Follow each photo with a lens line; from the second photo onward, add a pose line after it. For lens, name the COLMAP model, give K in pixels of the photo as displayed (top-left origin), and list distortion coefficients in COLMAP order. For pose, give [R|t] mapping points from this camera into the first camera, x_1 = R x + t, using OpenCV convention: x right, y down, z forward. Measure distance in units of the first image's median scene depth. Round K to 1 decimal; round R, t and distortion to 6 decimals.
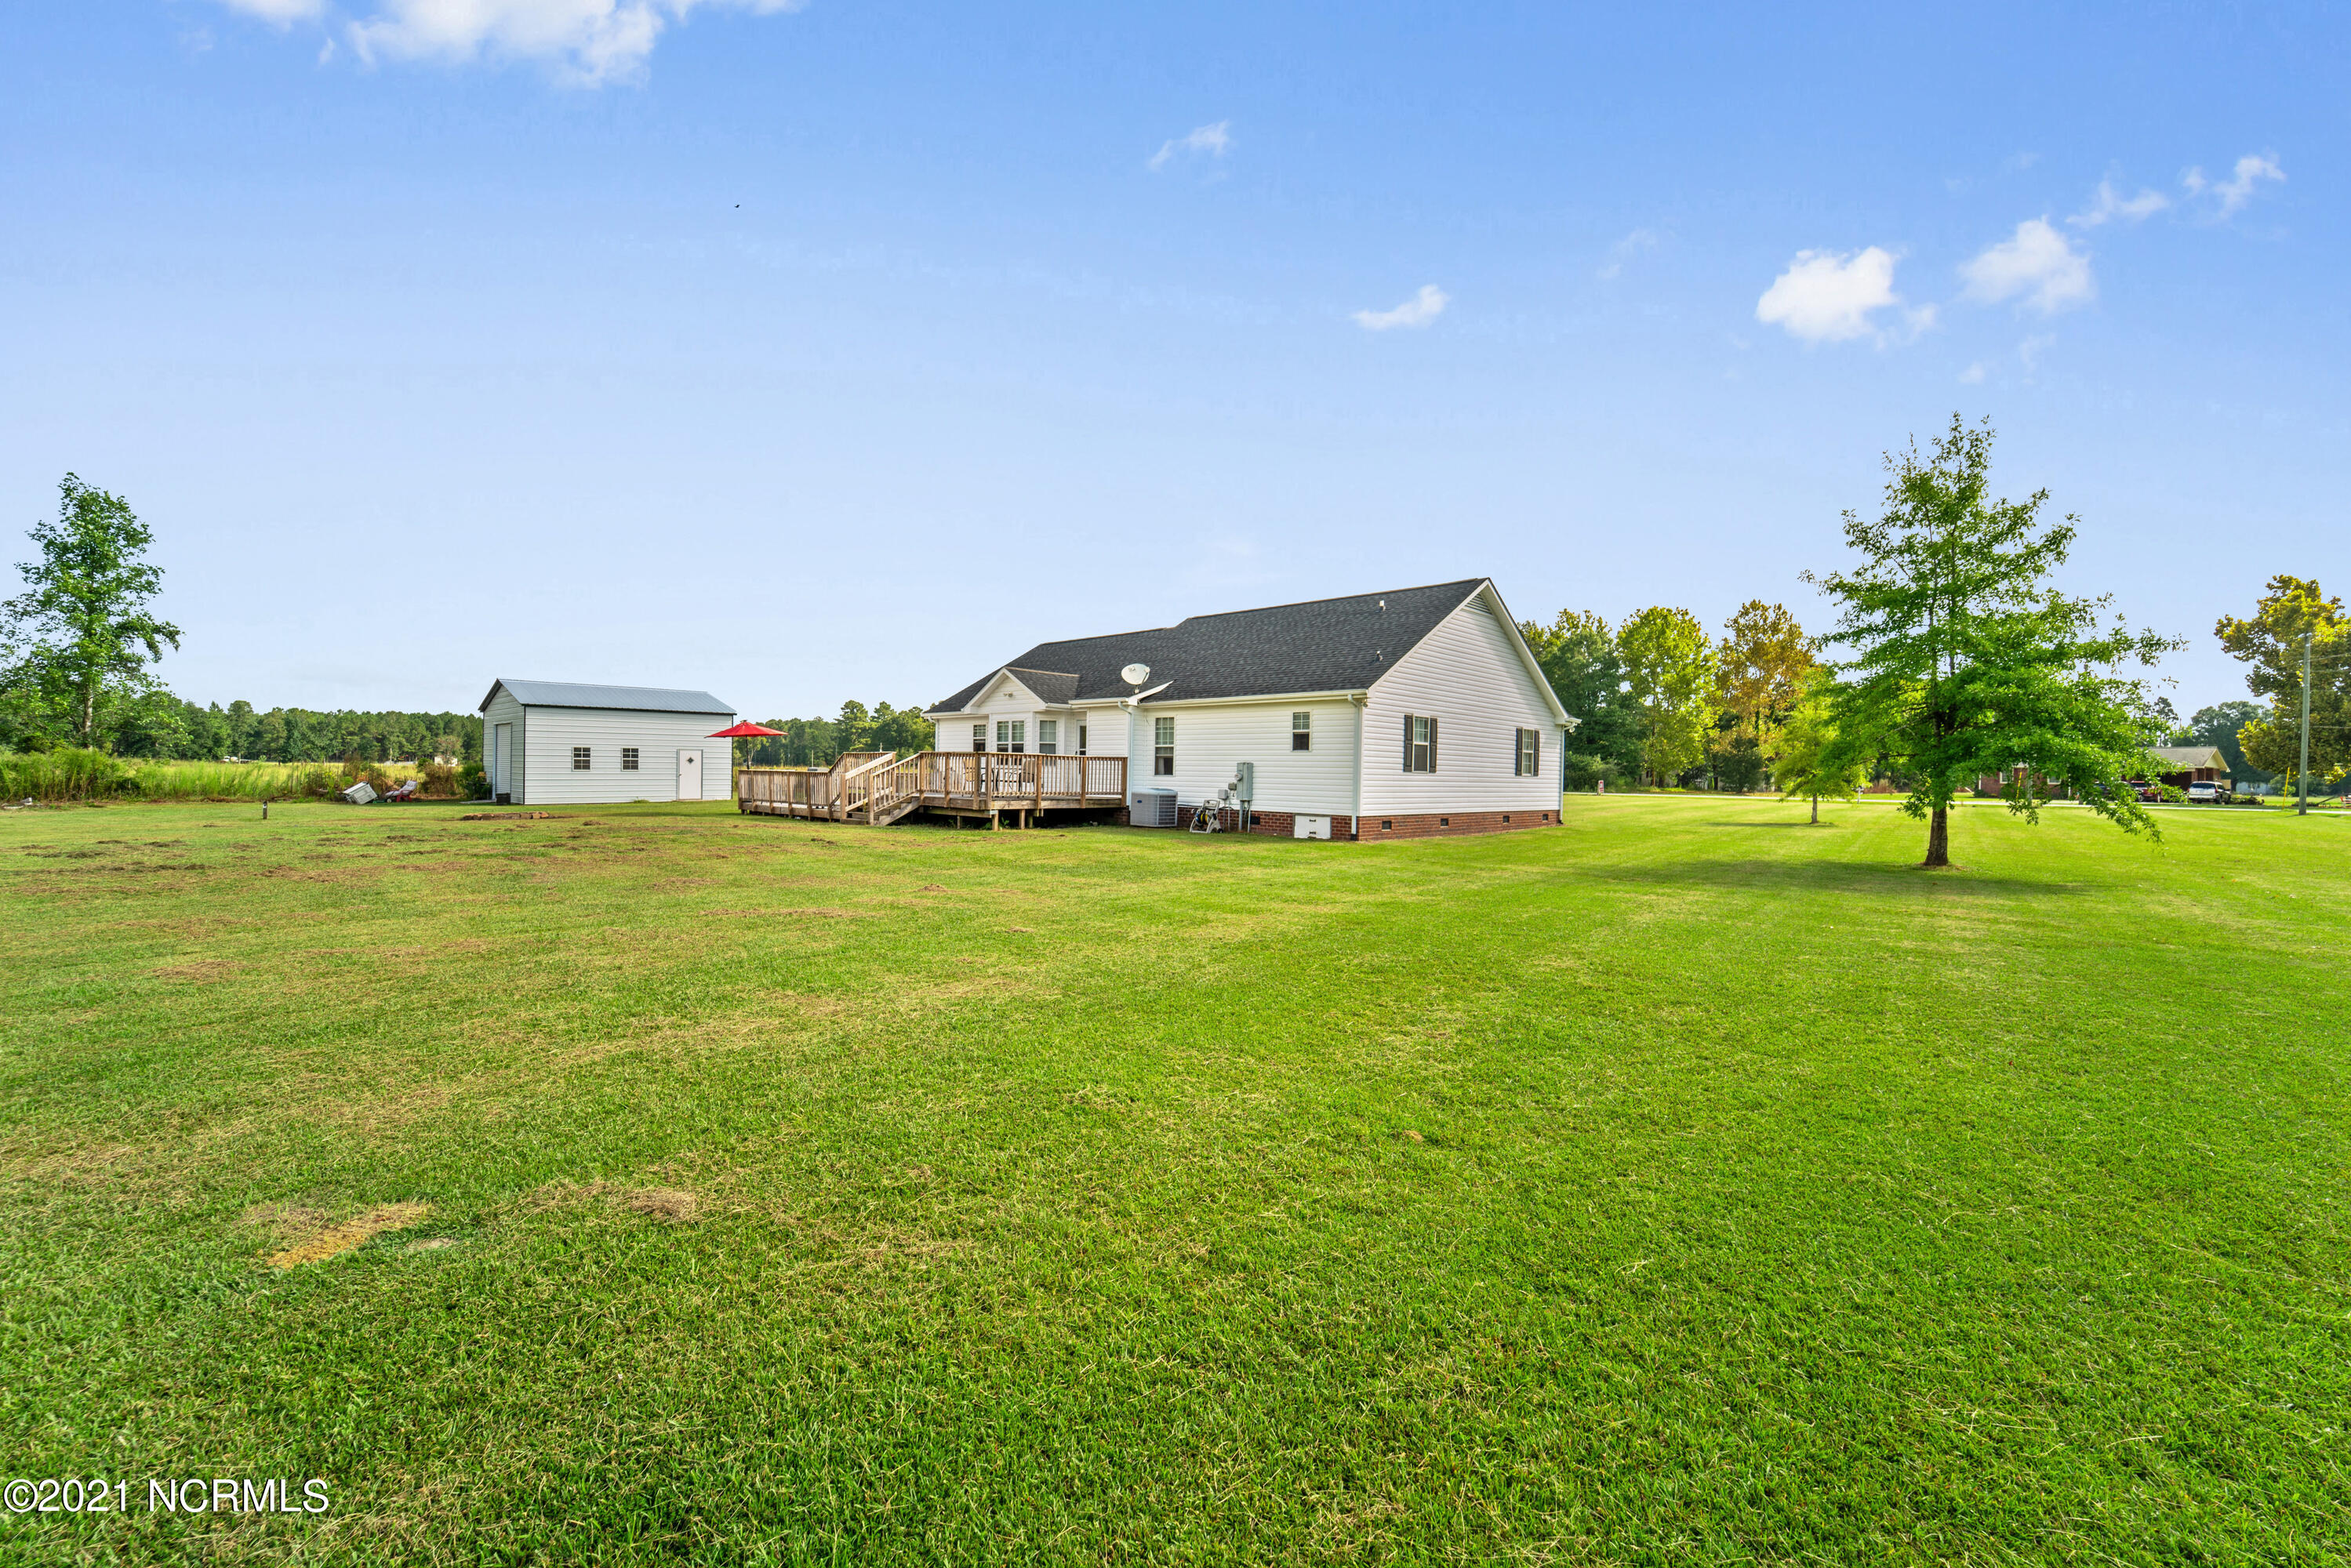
lens RADIAL K [[952.5, 0, 1163.9], [0, 952.5, 780.7], [0, 0, 1]] dist [-0.000937, 0.000164]
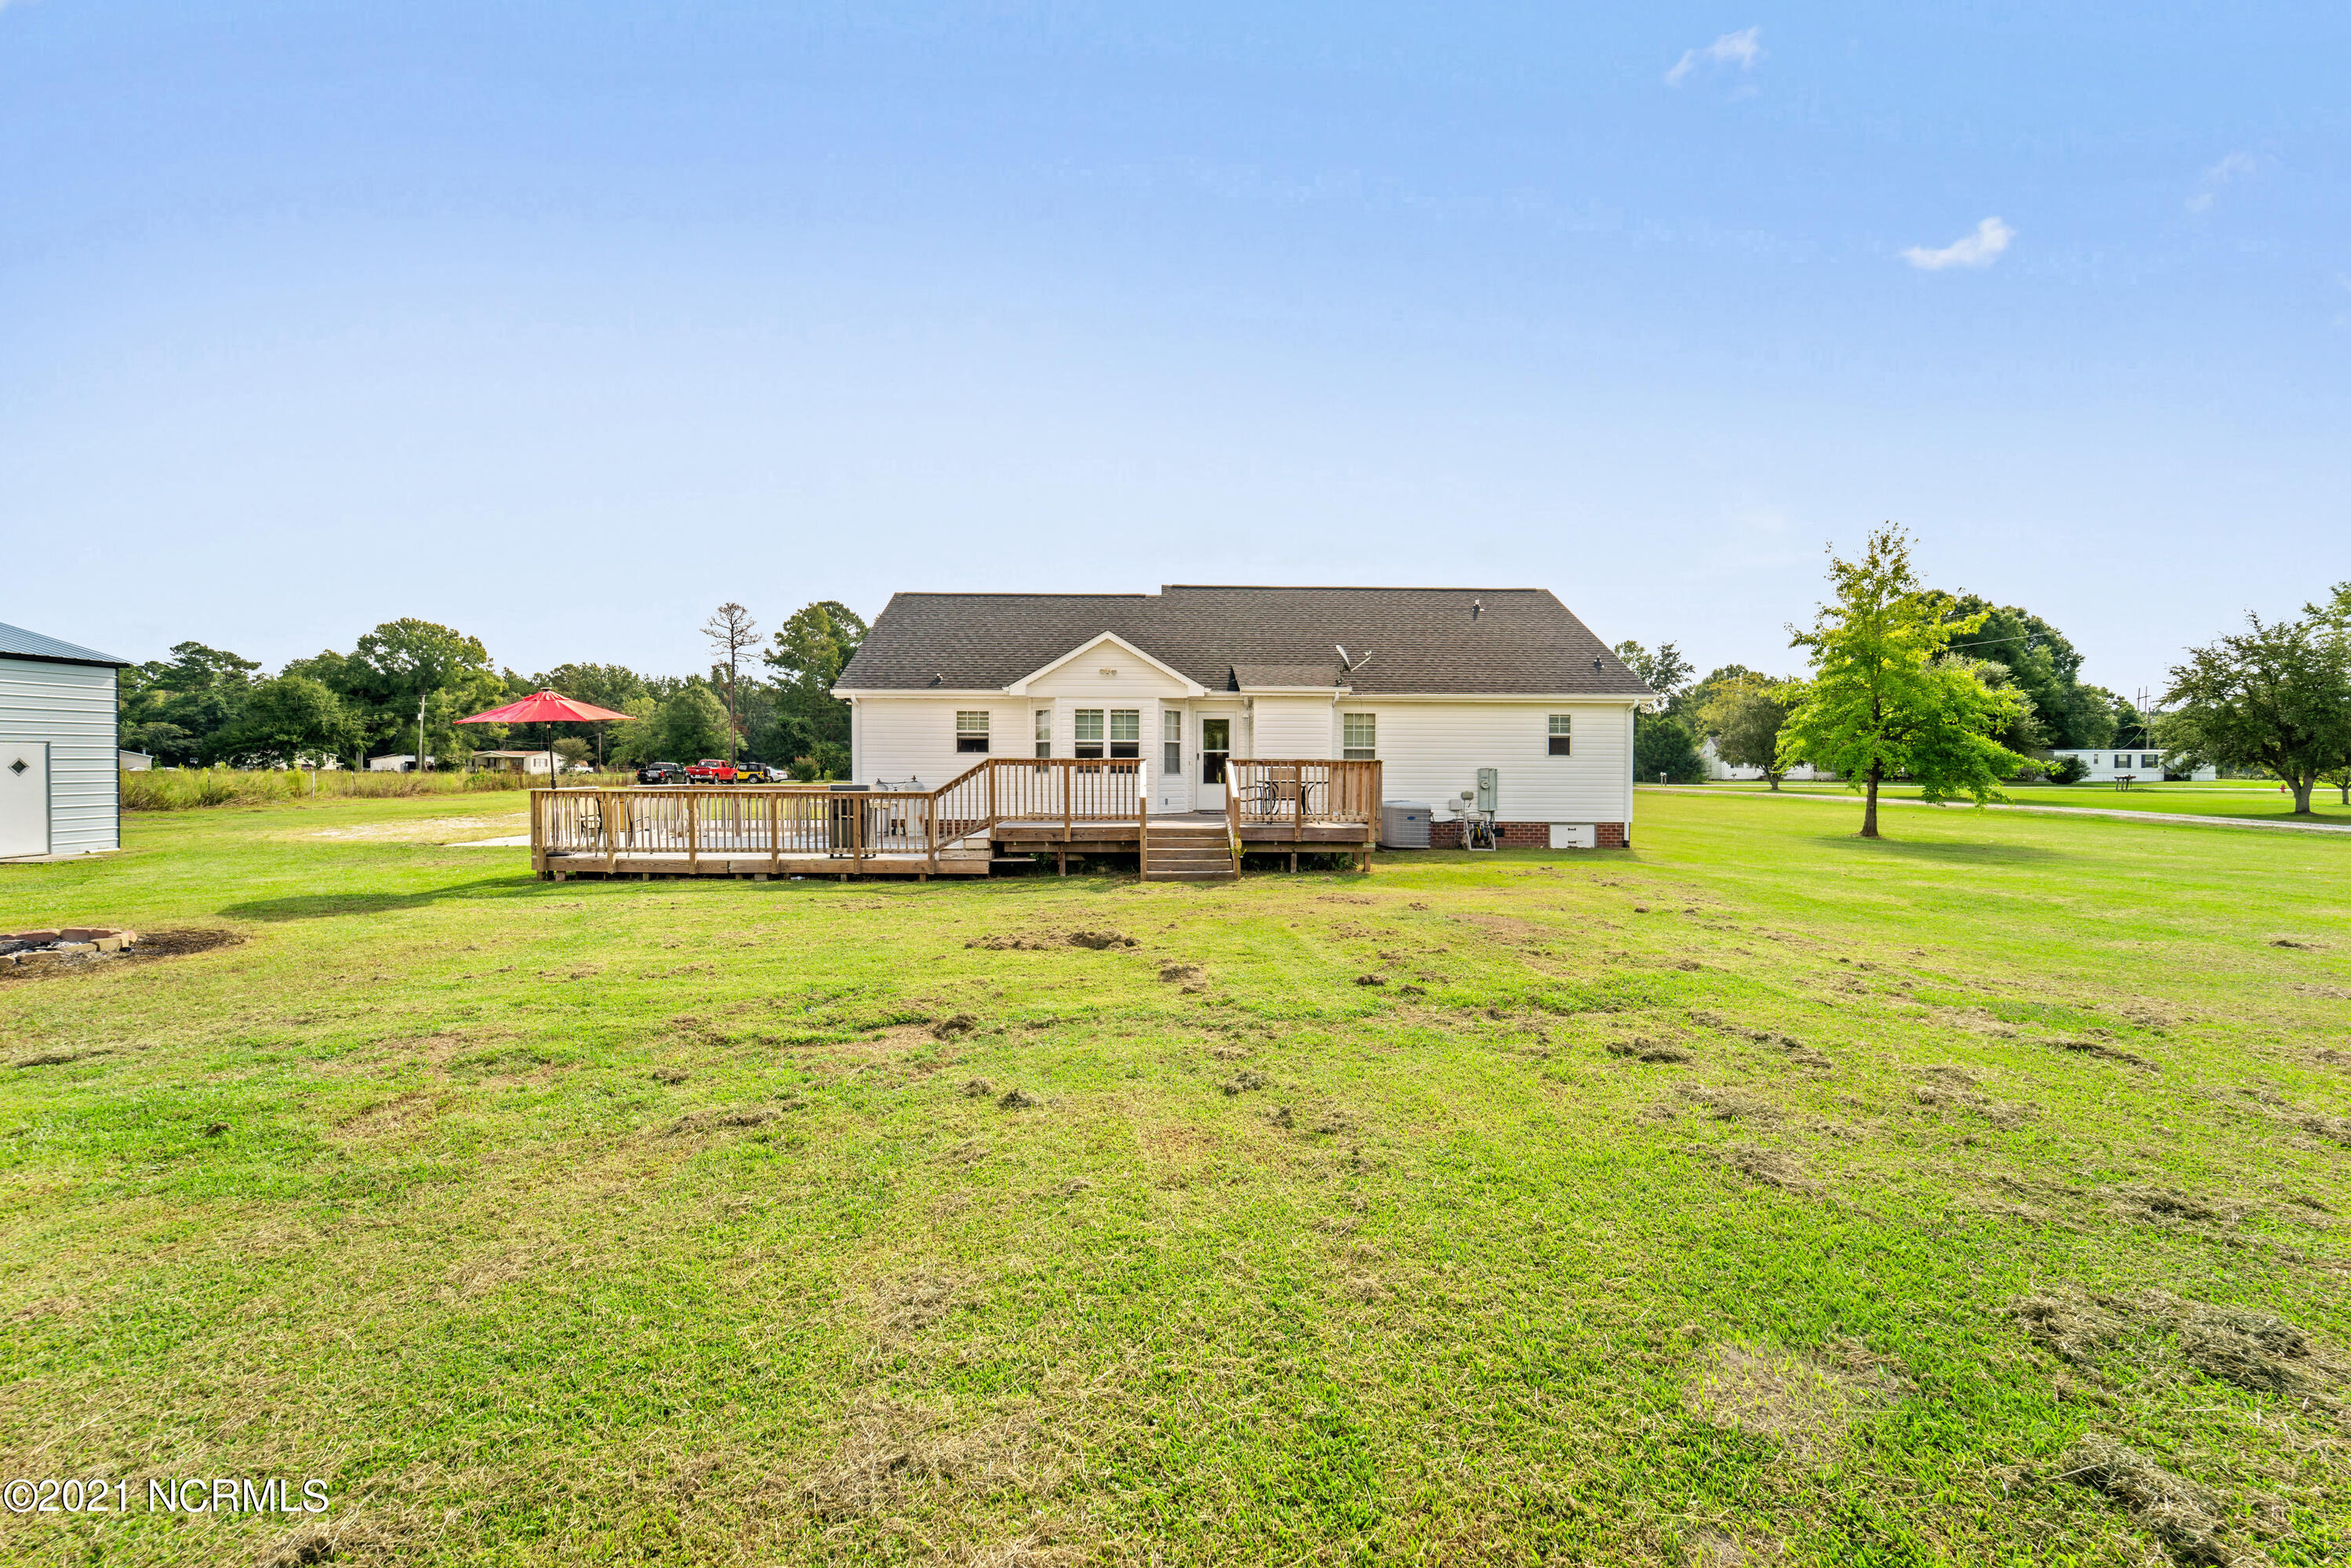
lens RADIAL K [[954.9, 0, 1174.1], [0, 954.9, 777.1], [0, 0, 1]] dist [-0.022980, -0.000289]
pose [[0.699018, -0.018717, 0.714859, -0.645364], [0.012949, 0.999825, 0.013517, -0.022860], [-0.714987, -0.000192, 0.699138, 0.504075]]
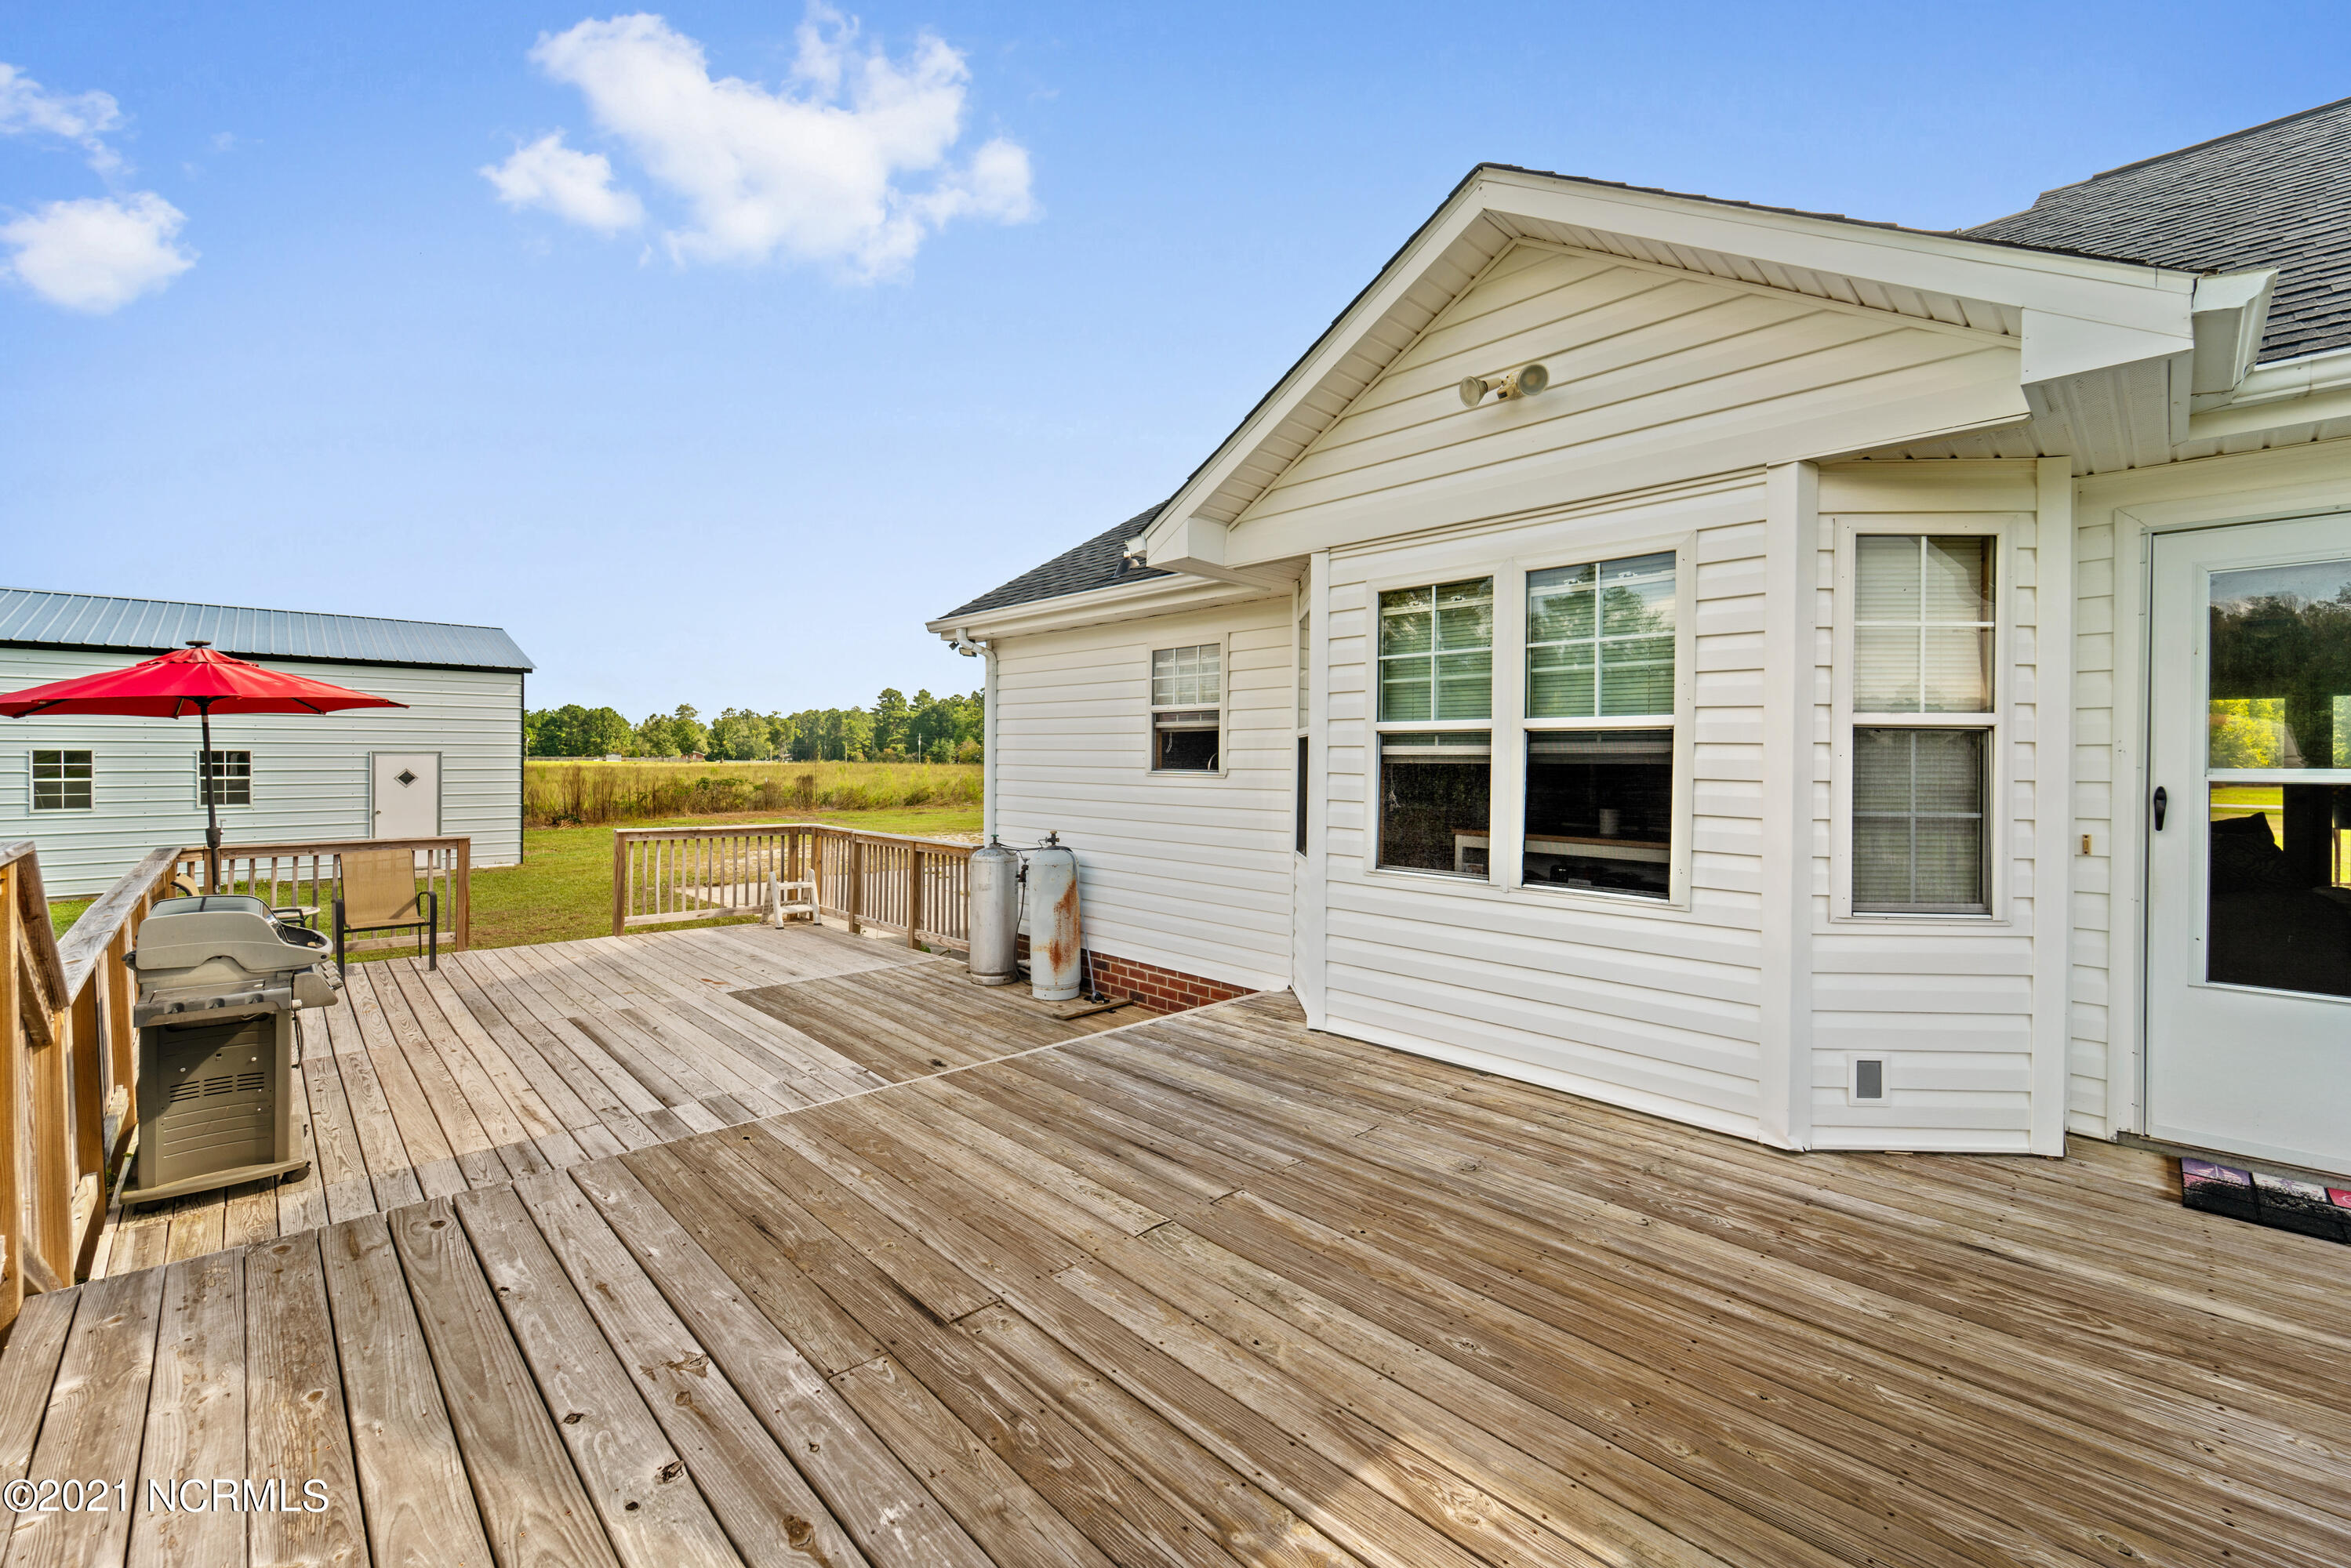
lens RADIAL K [[952.5, 0, 1163.9], [0, 952.5, 780.7], [0, 0, 1]] dist [-0.000937, 0.000164]
pose [[0.999058, -0.005385, -0.043062, -0.215422], [0.005898, 0.999913, 0.011781, -0.034446], [0.042995, -0.012024, 0.999003, 0.890394]]
